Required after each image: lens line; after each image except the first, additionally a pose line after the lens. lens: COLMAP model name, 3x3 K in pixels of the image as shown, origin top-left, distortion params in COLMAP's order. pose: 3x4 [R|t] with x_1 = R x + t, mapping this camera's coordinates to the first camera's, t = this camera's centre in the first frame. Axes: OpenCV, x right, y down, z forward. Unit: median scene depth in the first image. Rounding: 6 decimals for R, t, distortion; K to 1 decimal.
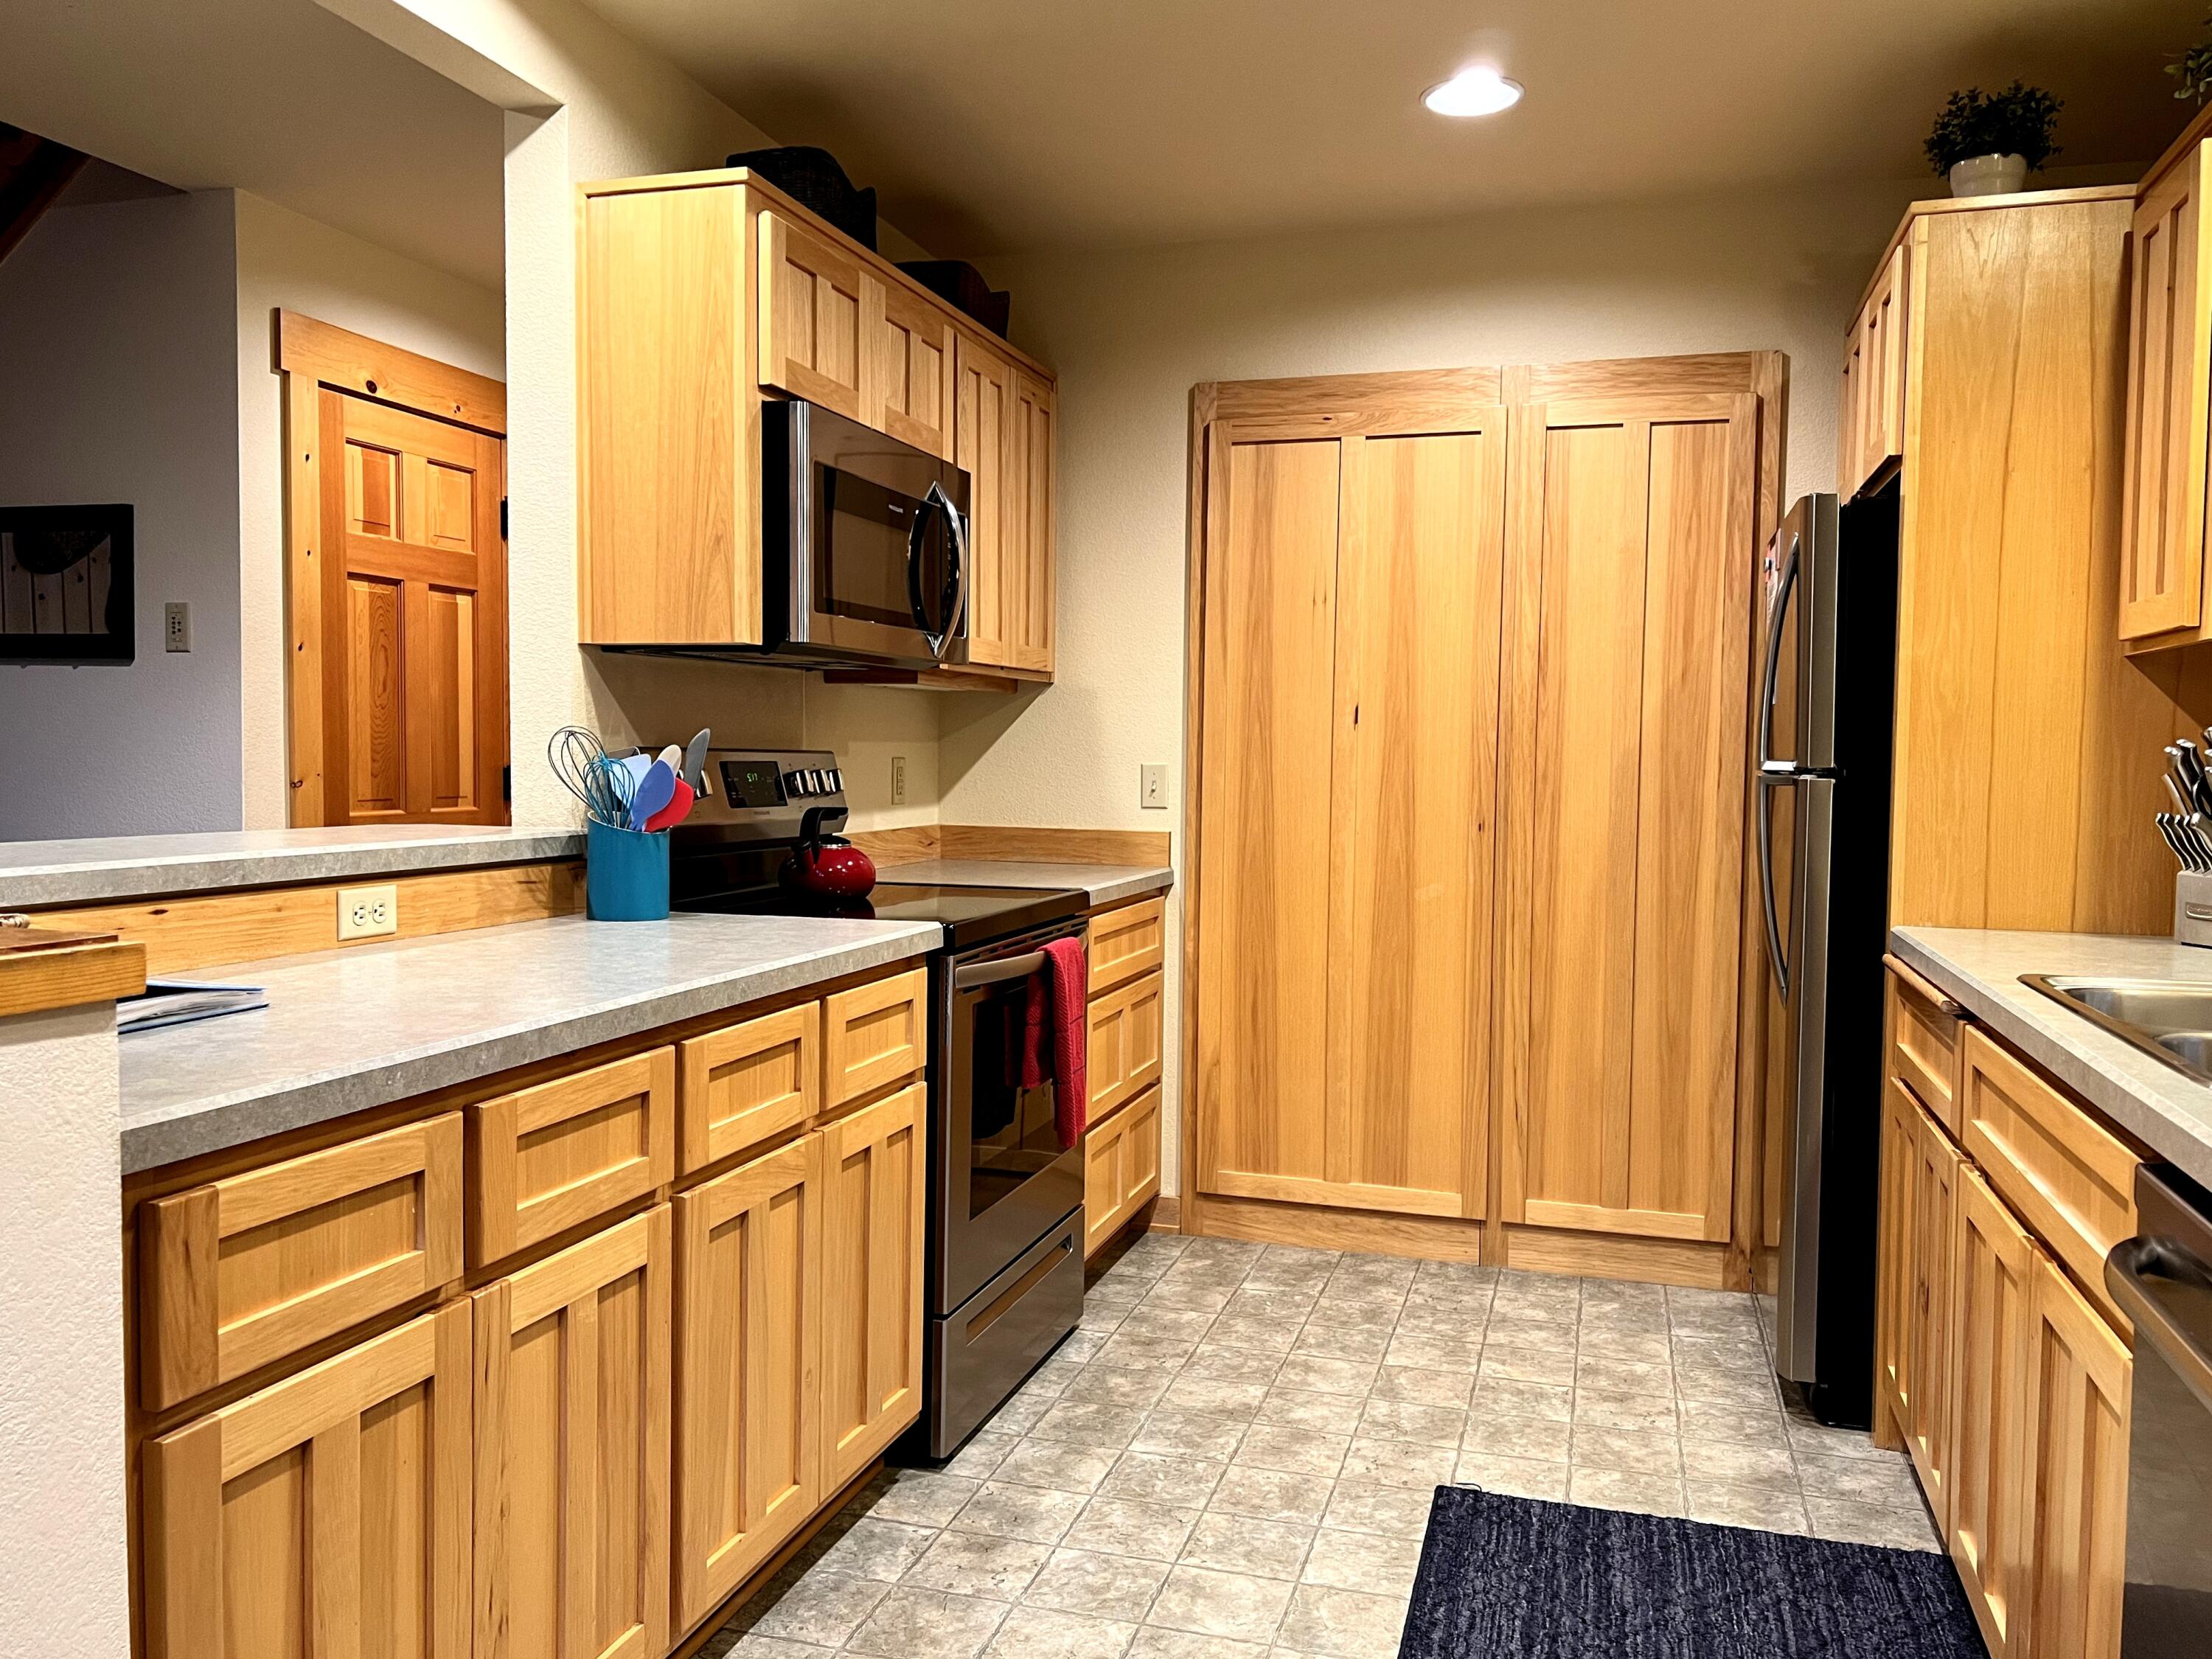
lens RADIAL K [[1692.5, 0, 1106.0], [0, 1692.5, 829.5], [0, 0, 1]] dist [0.091455, -0.114600]
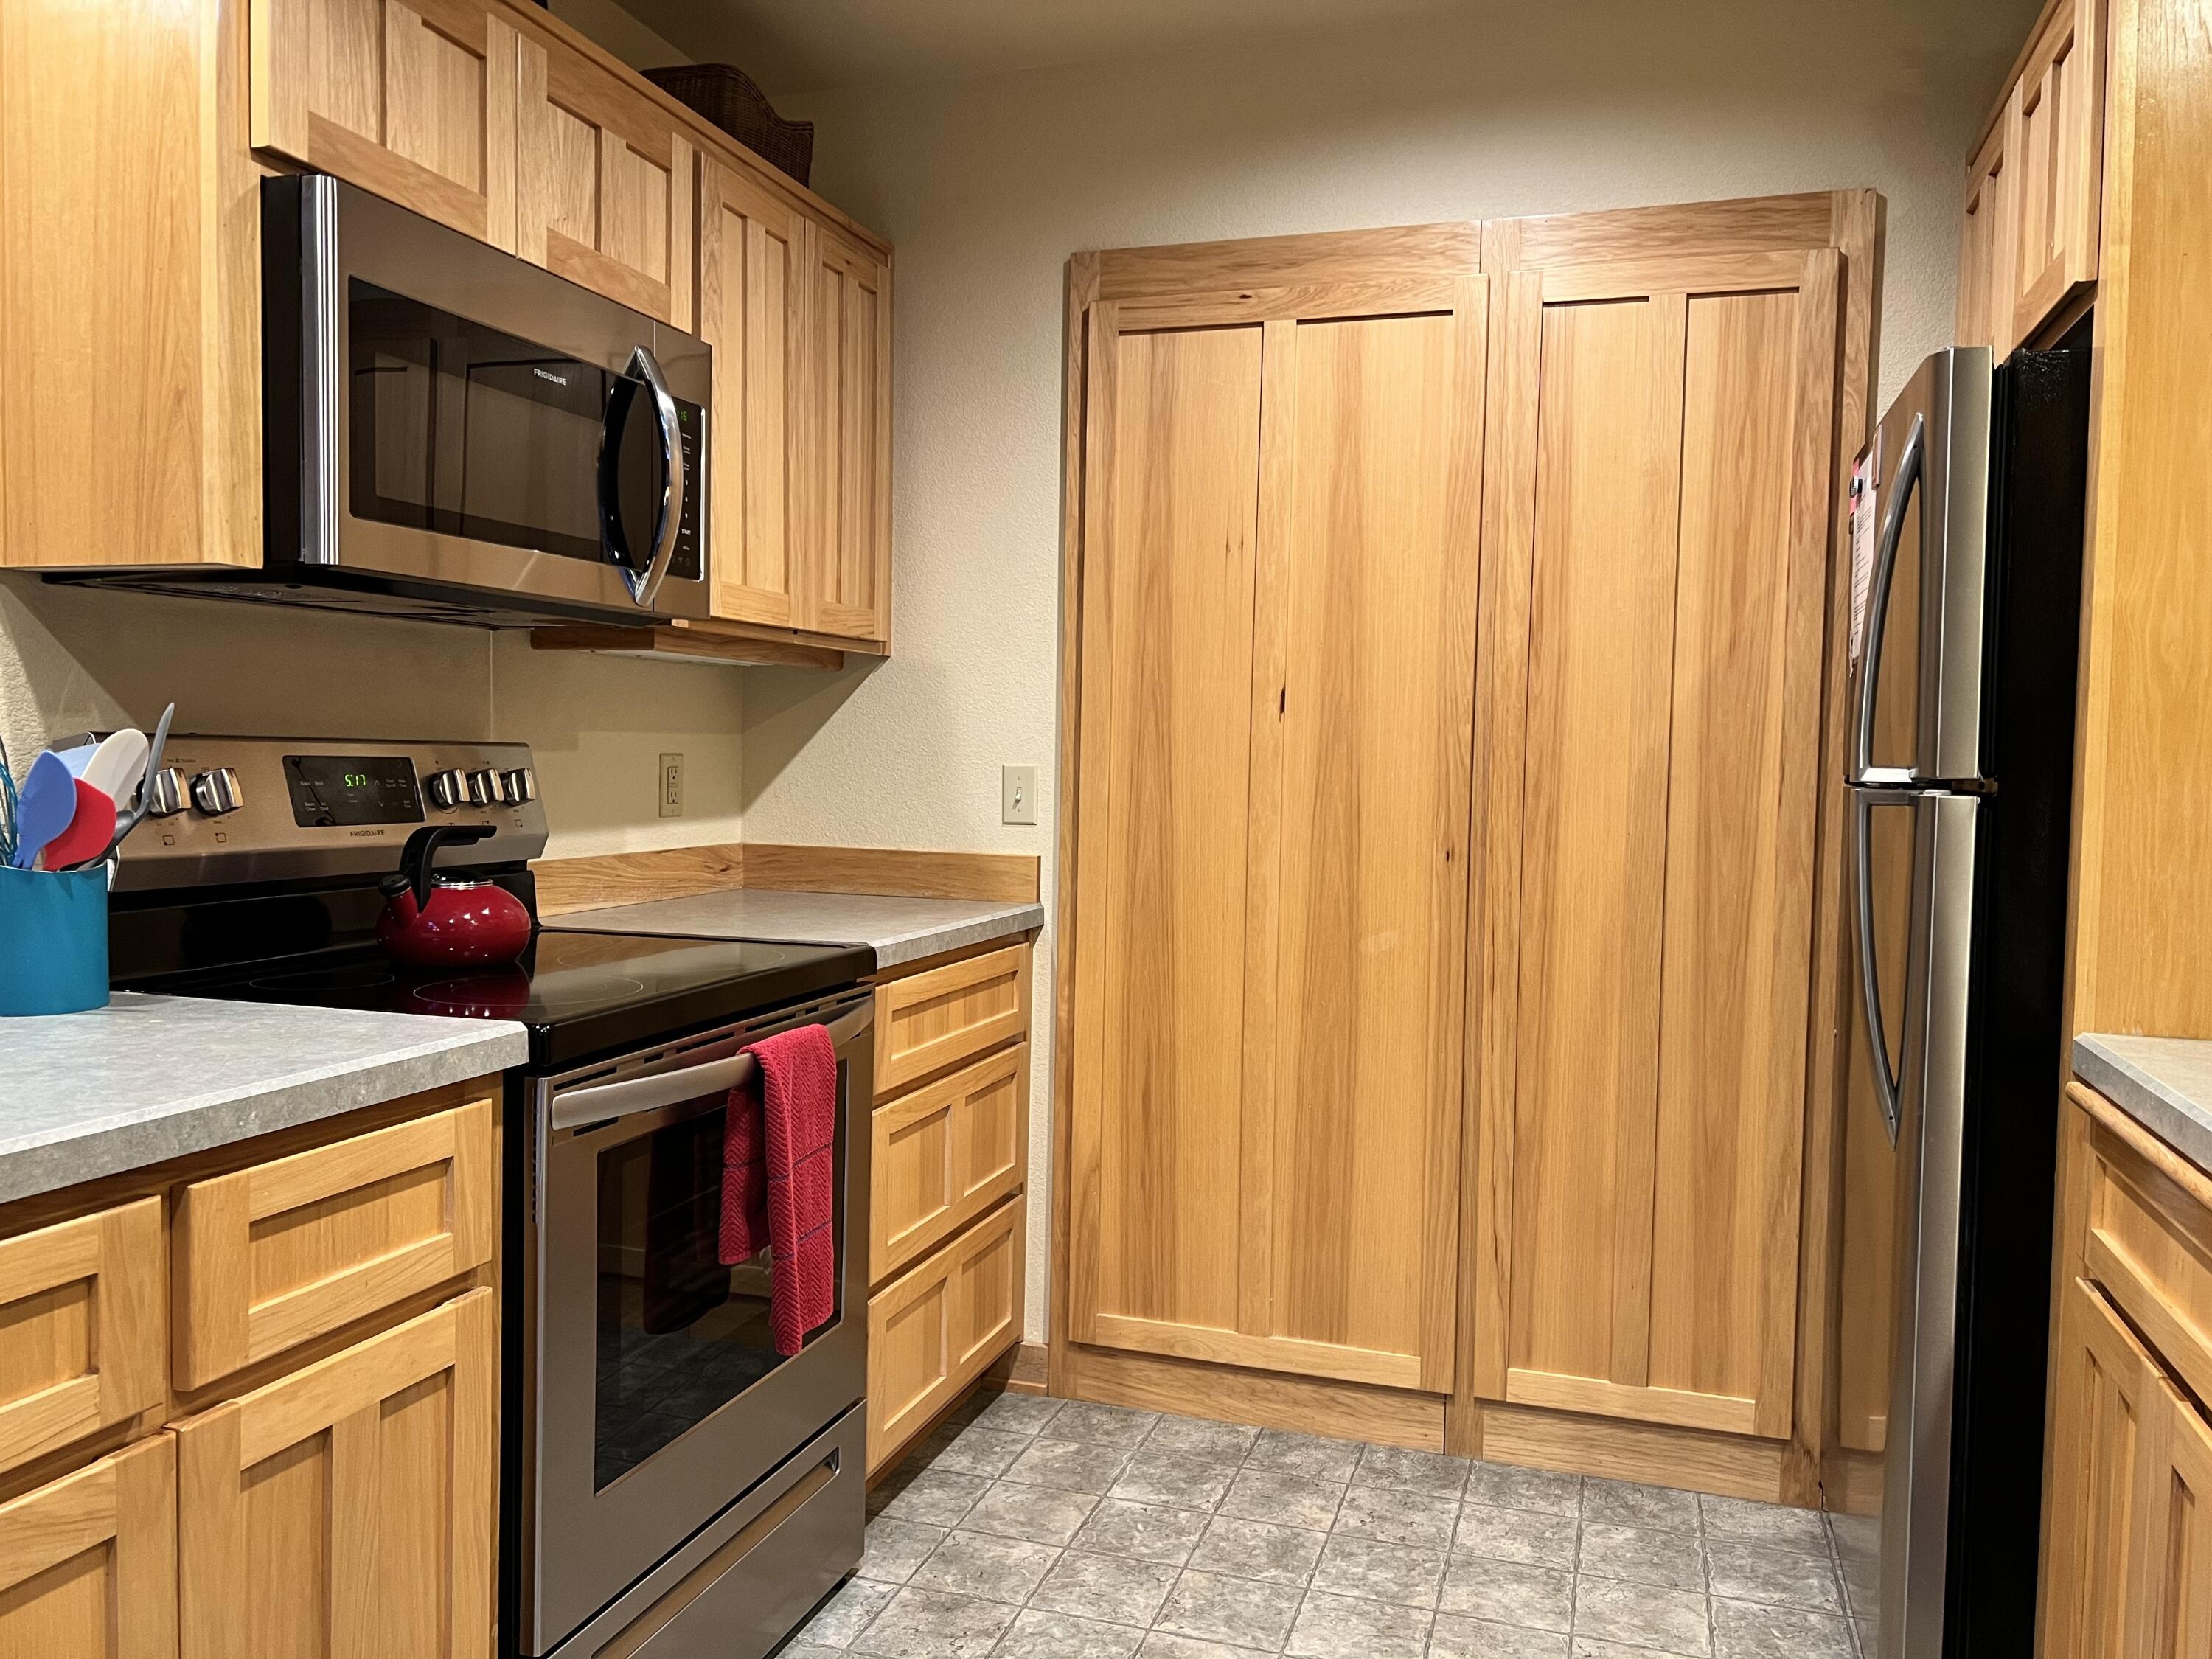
lens RADIAL K [[1665.0, 0, 1102.5], [0, 1665.0, 825.8], [0, 0, 1]] dist [0.058505, -0.077452]
pose [[0.999814, 0.008049, -0.017516, 0.086769], [-0.008086, 0.999965, -0.001993, -0.011830], [0.017499, 0.002135, 0.999845, 0.291278]]
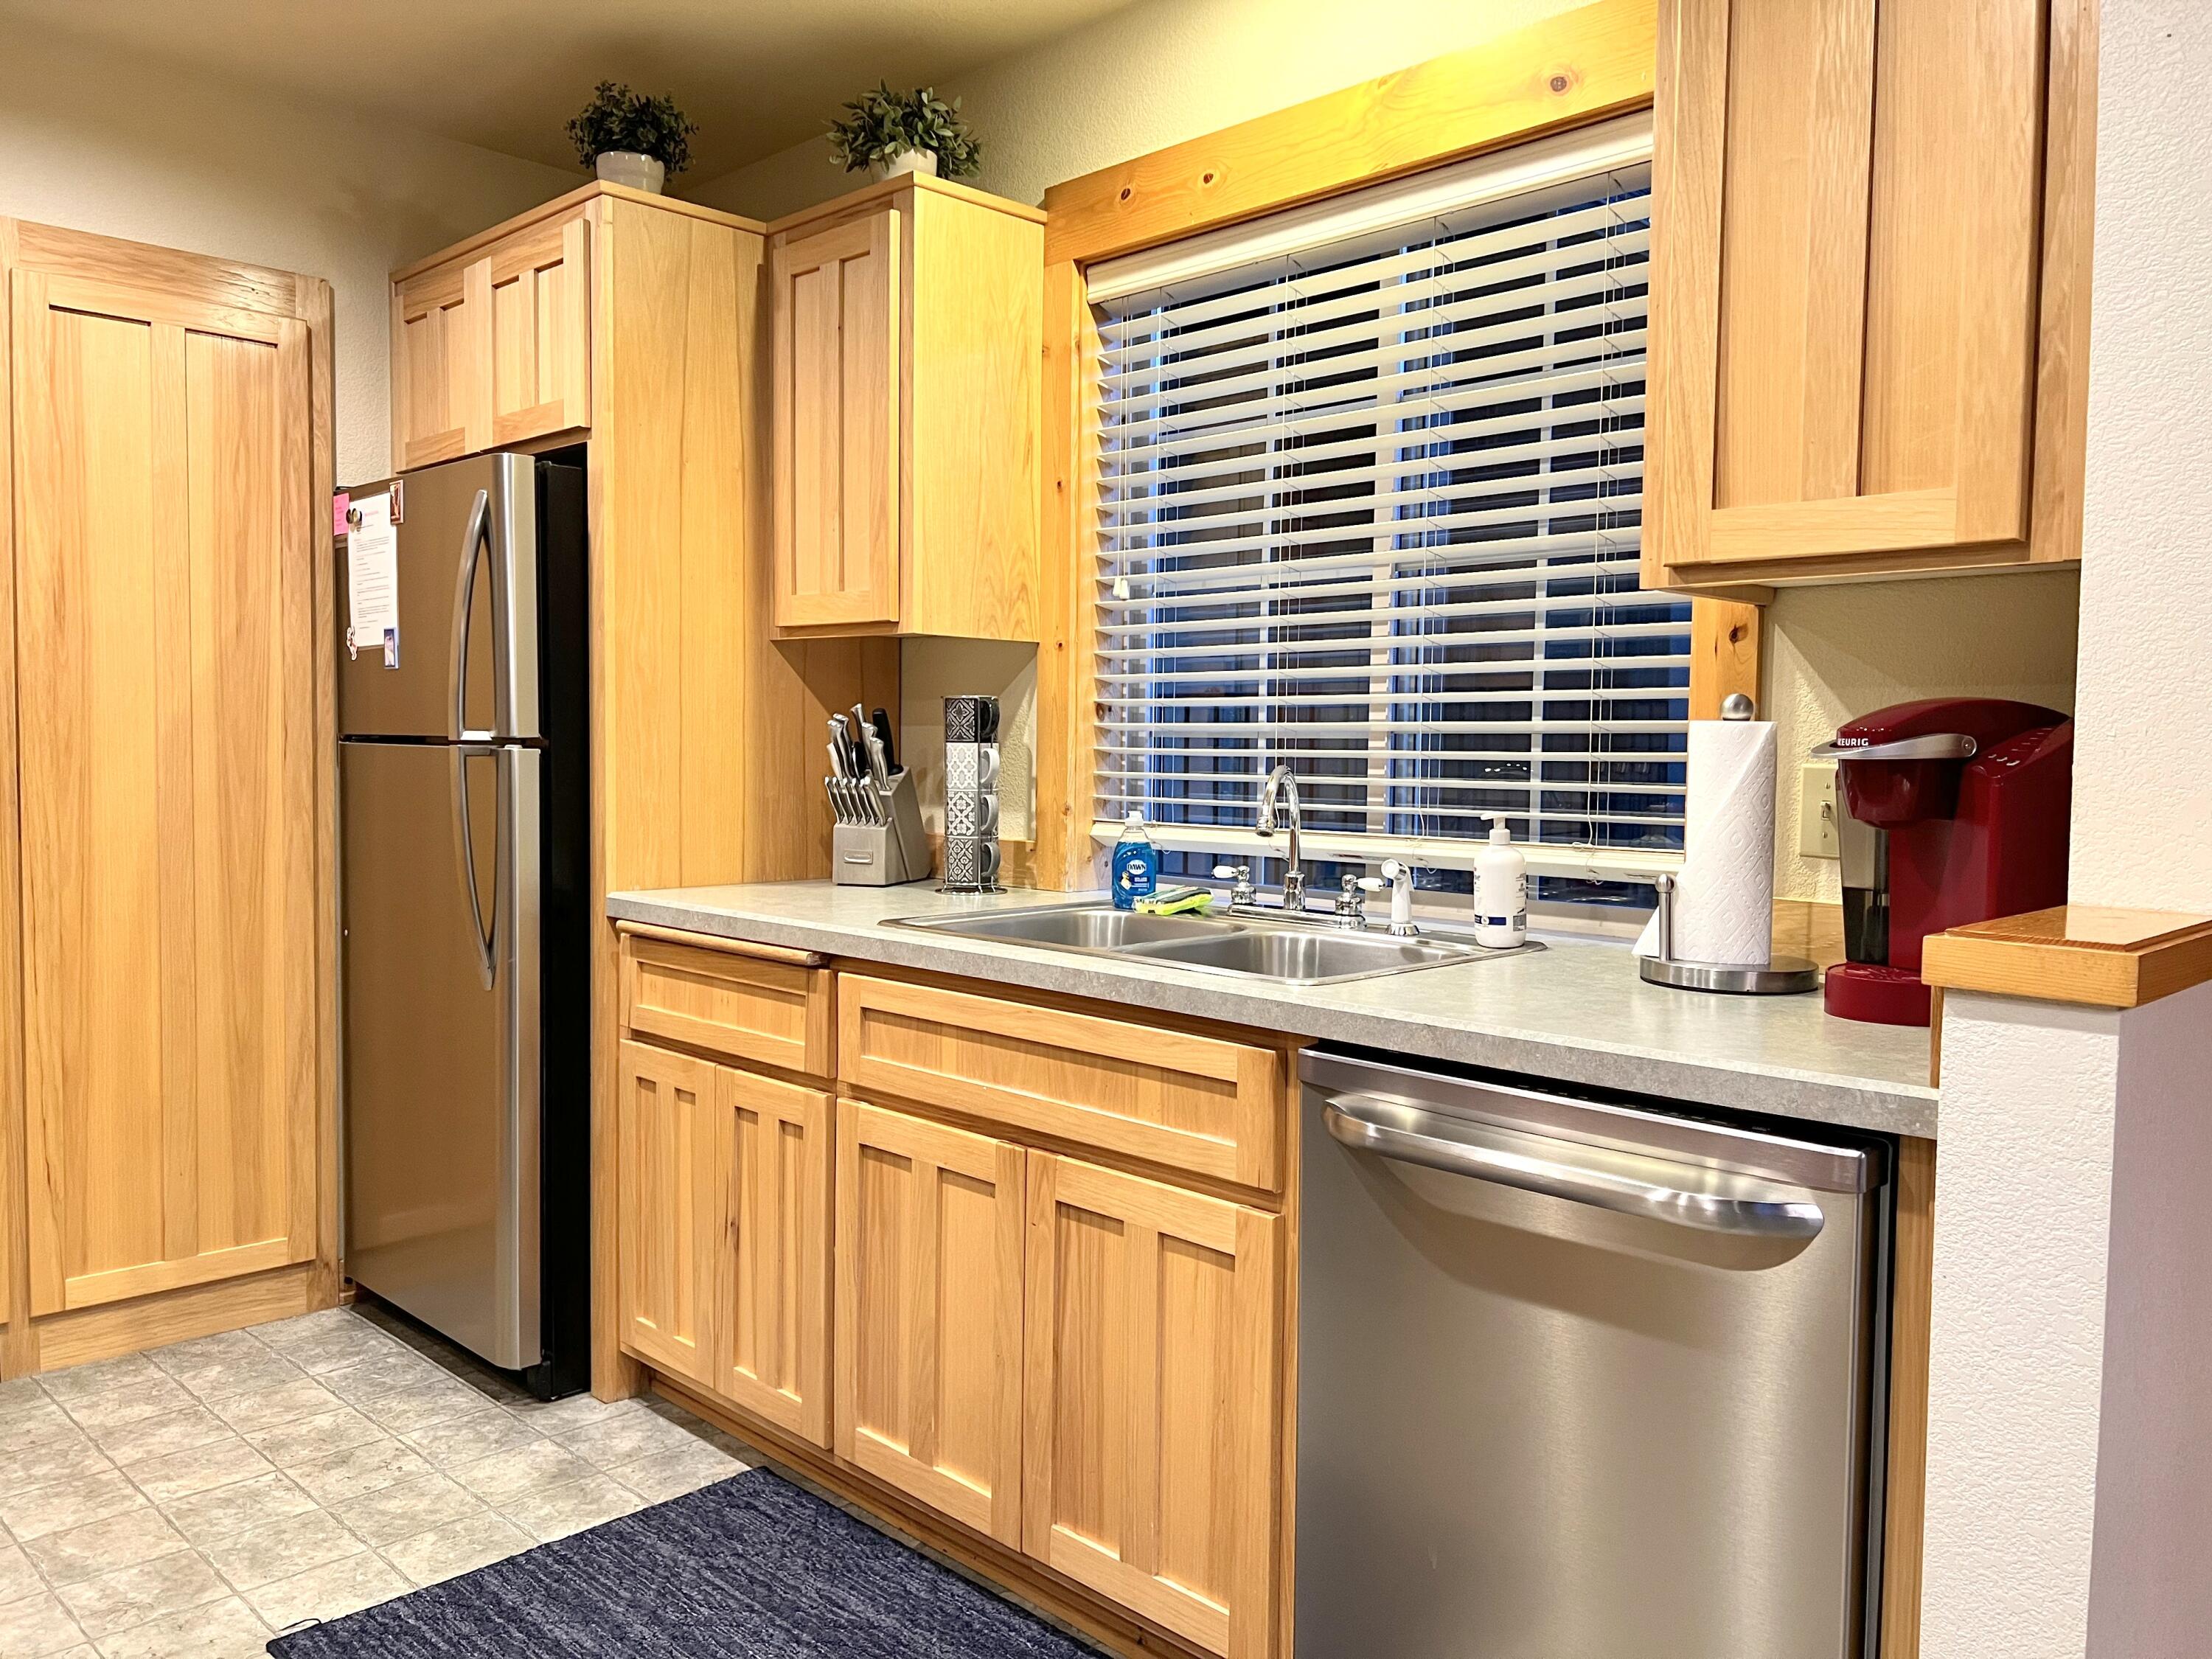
lens RADIAL K [[1665.0, 0, 1102.5], [0, 1665.0, 825.8], [0, 0, 1]] dist [0.058505, -0.077452]
pose [[0.468332, -0.052293, 0.882004, -0.215256], [0.032962, 0.998586, 0.041703, -0.011815], [-0.882938, 0.009542, 0.469393, 0.209956]]
